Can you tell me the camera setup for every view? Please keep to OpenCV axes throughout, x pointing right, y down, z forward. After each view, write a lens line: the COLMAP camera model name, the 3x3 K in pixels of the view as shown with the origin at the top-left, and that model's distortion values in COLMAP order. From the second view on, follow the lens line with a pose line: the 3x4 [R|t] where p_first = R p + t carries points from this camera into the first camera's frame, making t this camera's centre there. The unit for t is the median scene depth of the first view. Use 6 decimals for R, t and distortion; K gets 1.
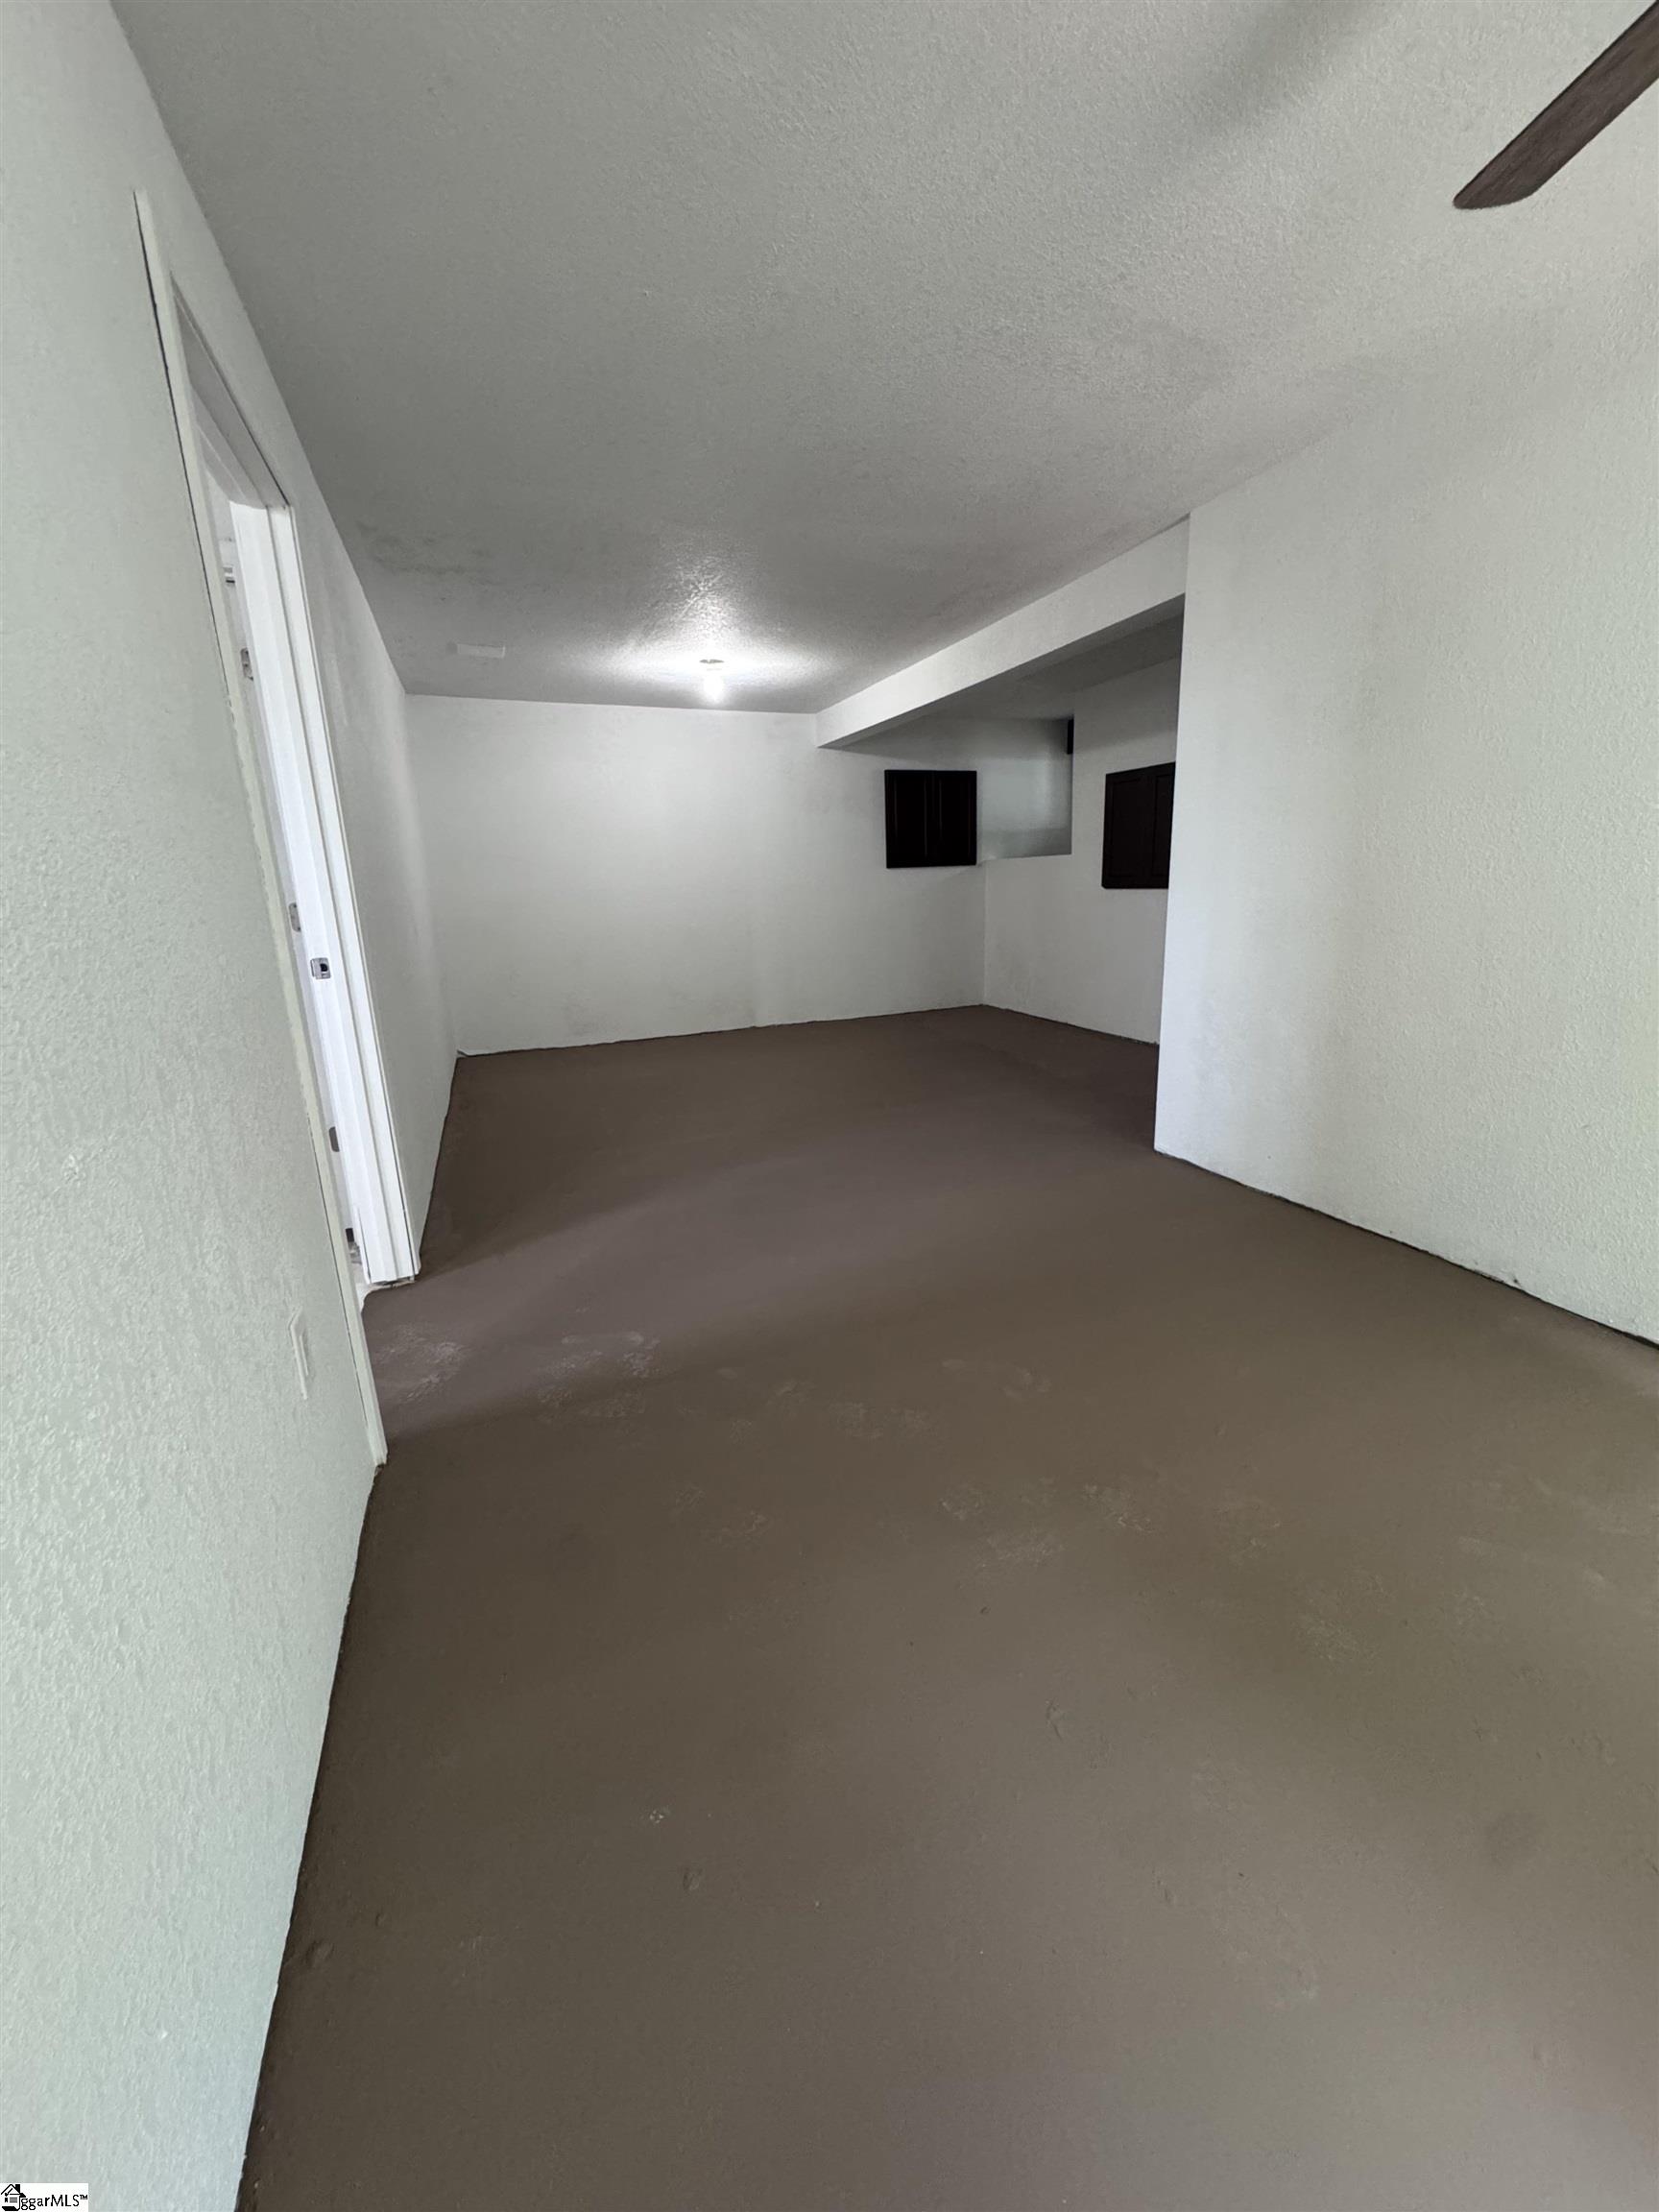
lens RADIAL K [[880.3, 0, 837.2], [0, 880.3, 1115.5], [0, 0, 1]] dist [-0.003585, -0.000292]
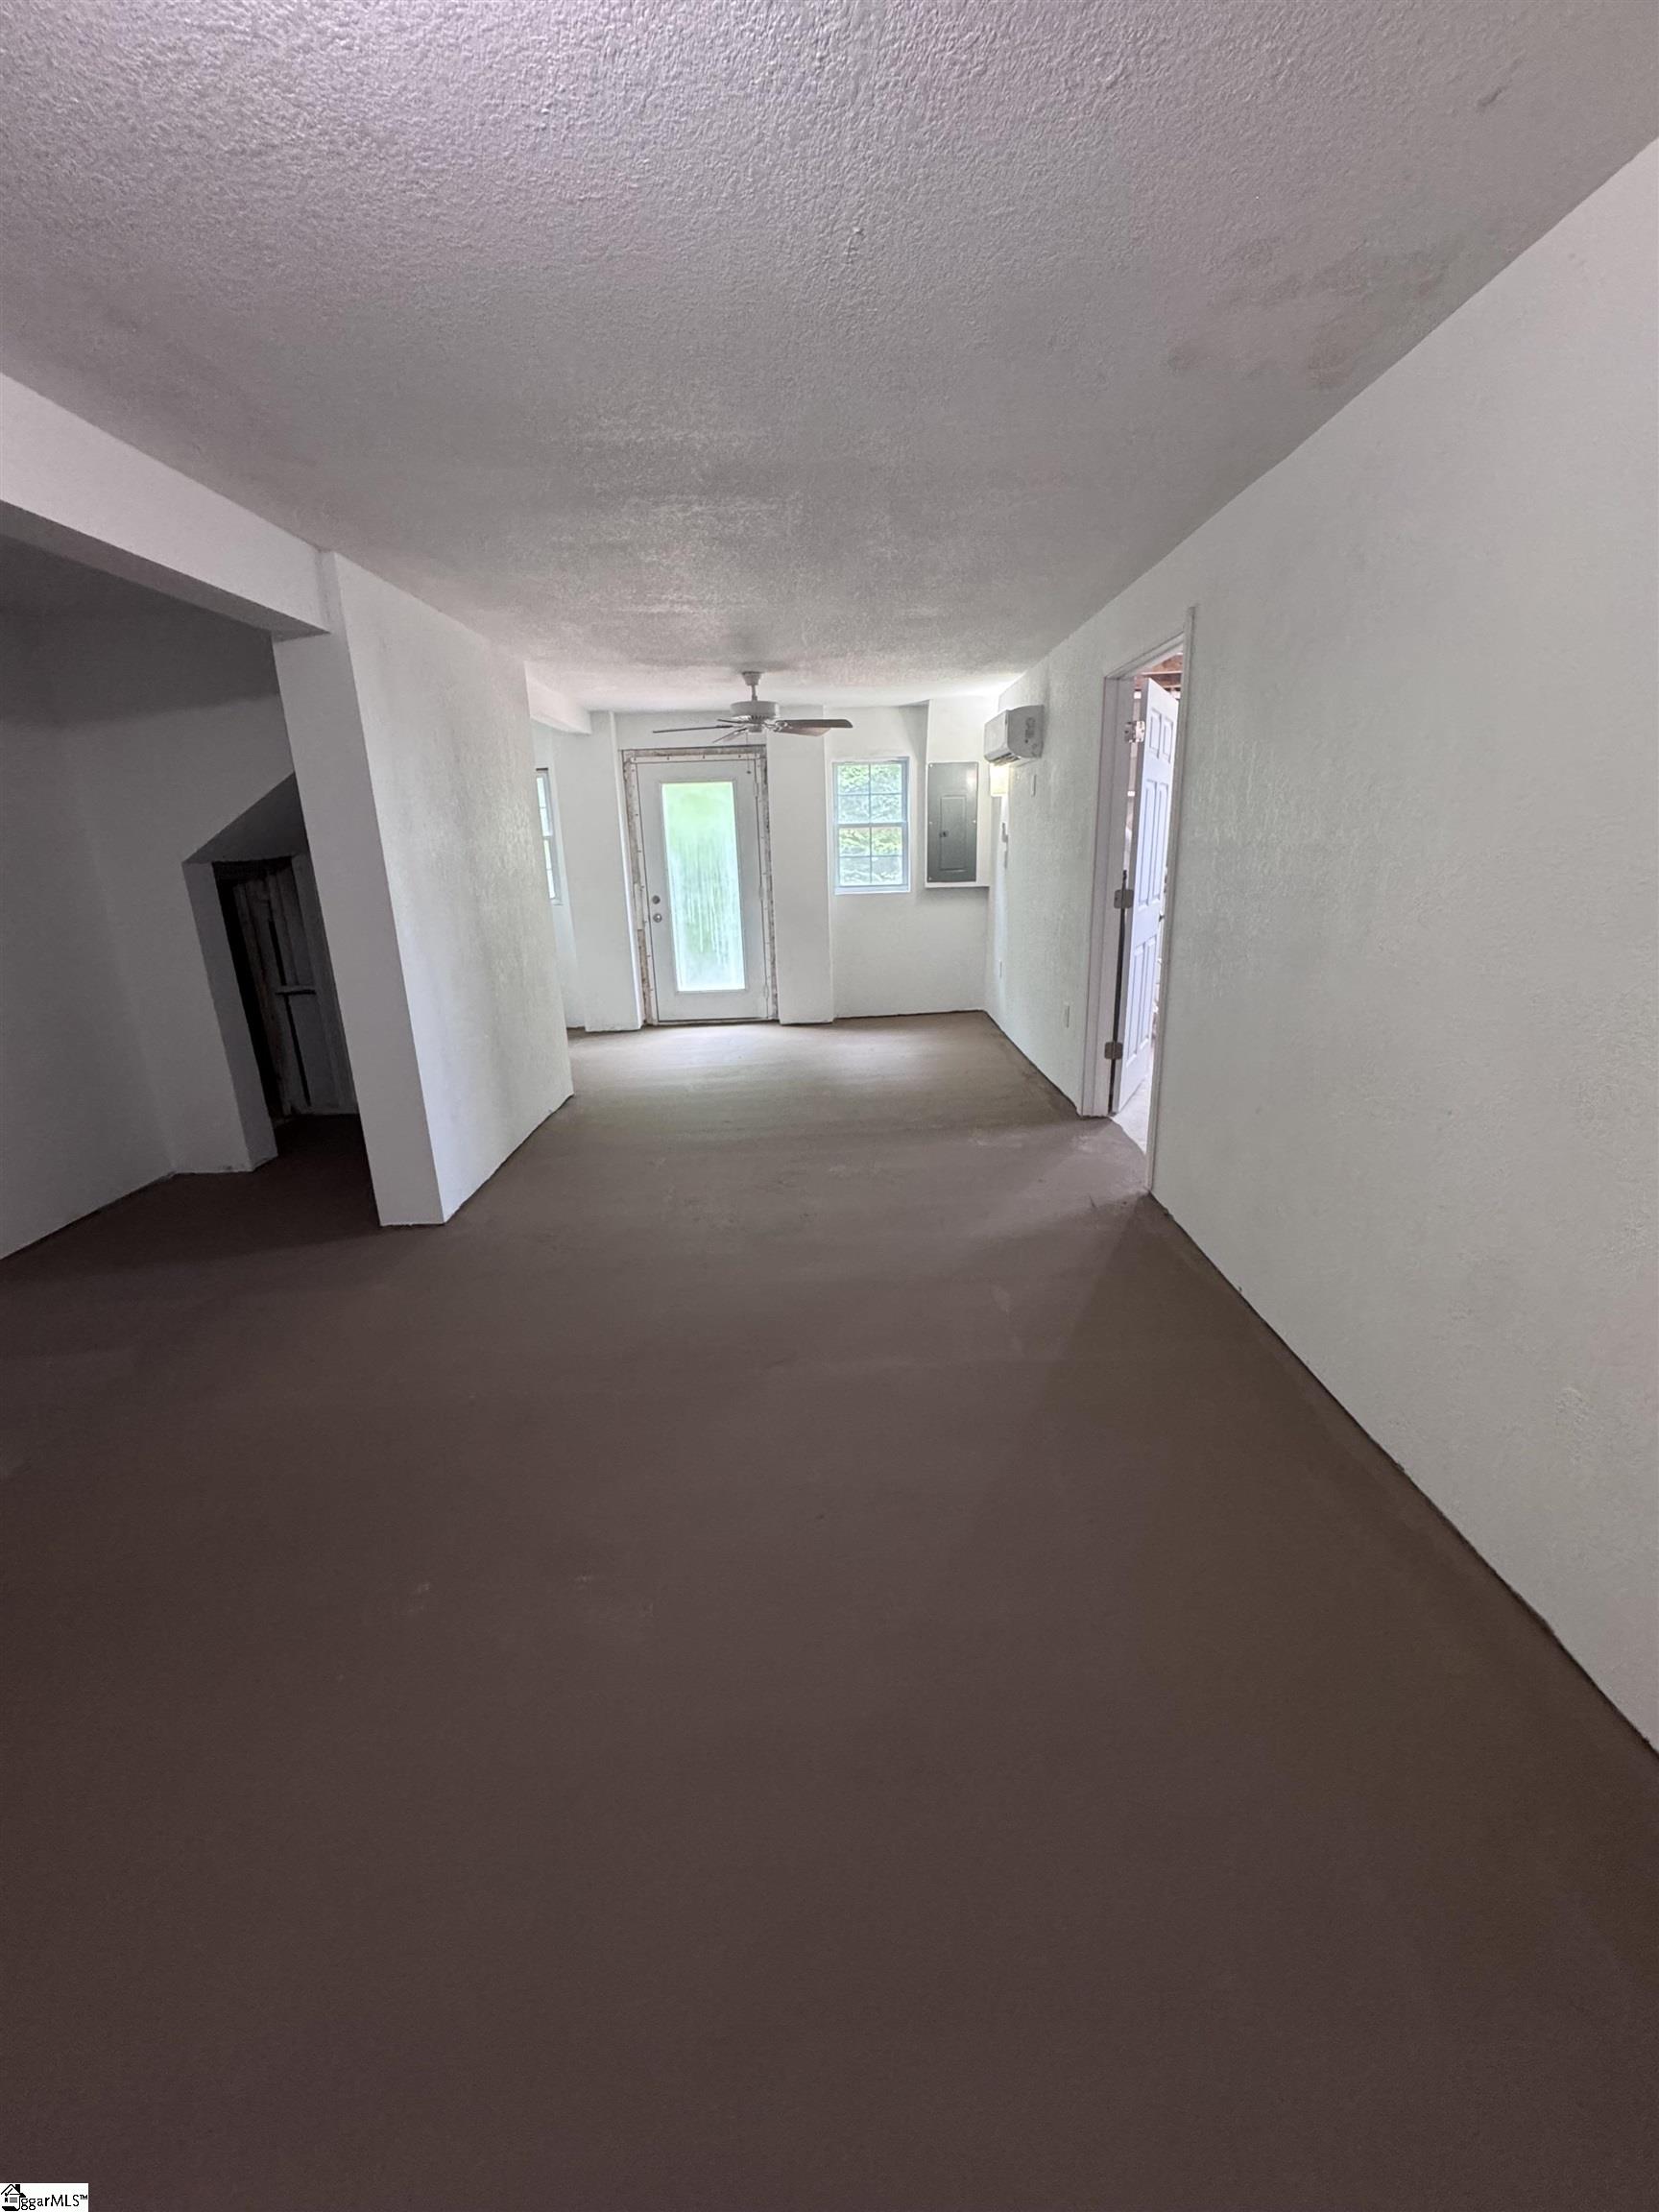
lens RADIAL K [[880.3, 0, 842.4], [0, 880.3, 1104.2], [0, 0, 1]] dist [-0.003585, -0.000292]
pose [[-0.936313, -0.057573, 0.346414, -0.604285], [0.136015, 0.850010, 0.508903, -0.791077], [-0.323754, 0.523610, -0.788045, 2.561260]]
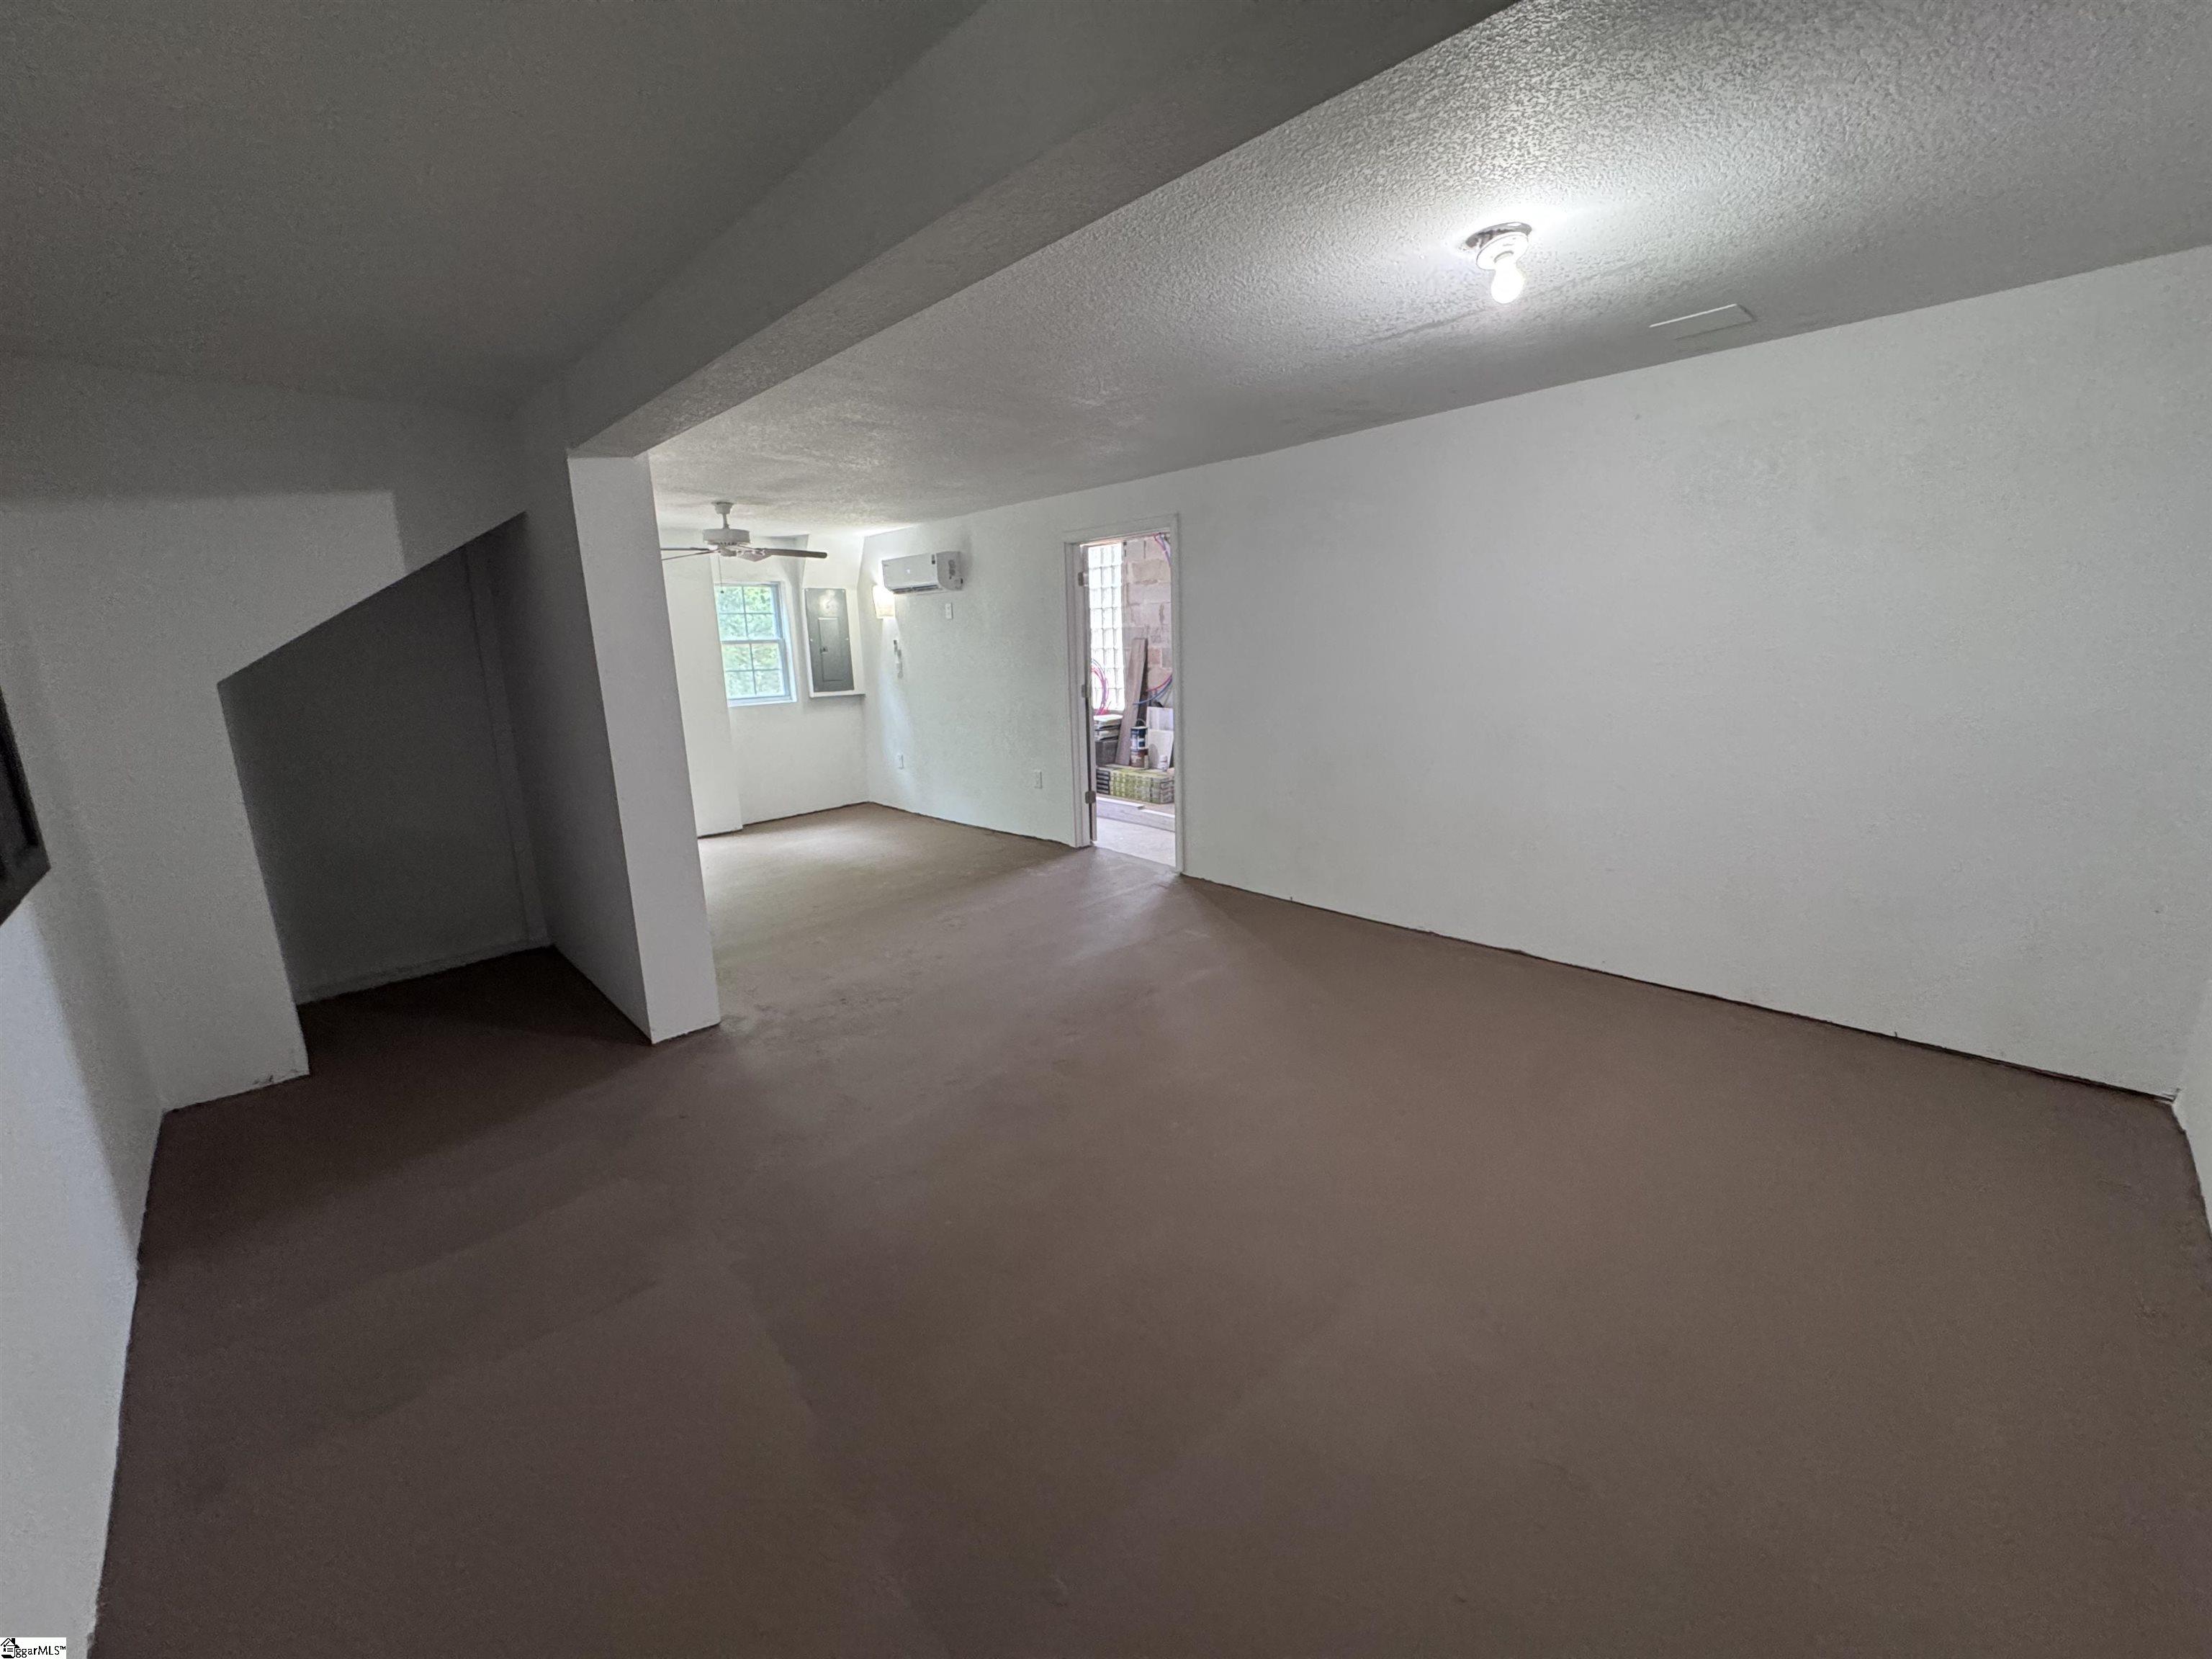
lens RADIAL K [[880.3, 0, 1092.0], [0, 880.3, 829.7], [0, 0, 1]] dist [-0.003585, -0.000292]
pose [[-0.927966, 0.124691, -0.351185, 0.479166], [-0.051473, 0.890445, 0.452171, -0.964777], [0.369092, 0.437676, -0.819884, 3.054642]]
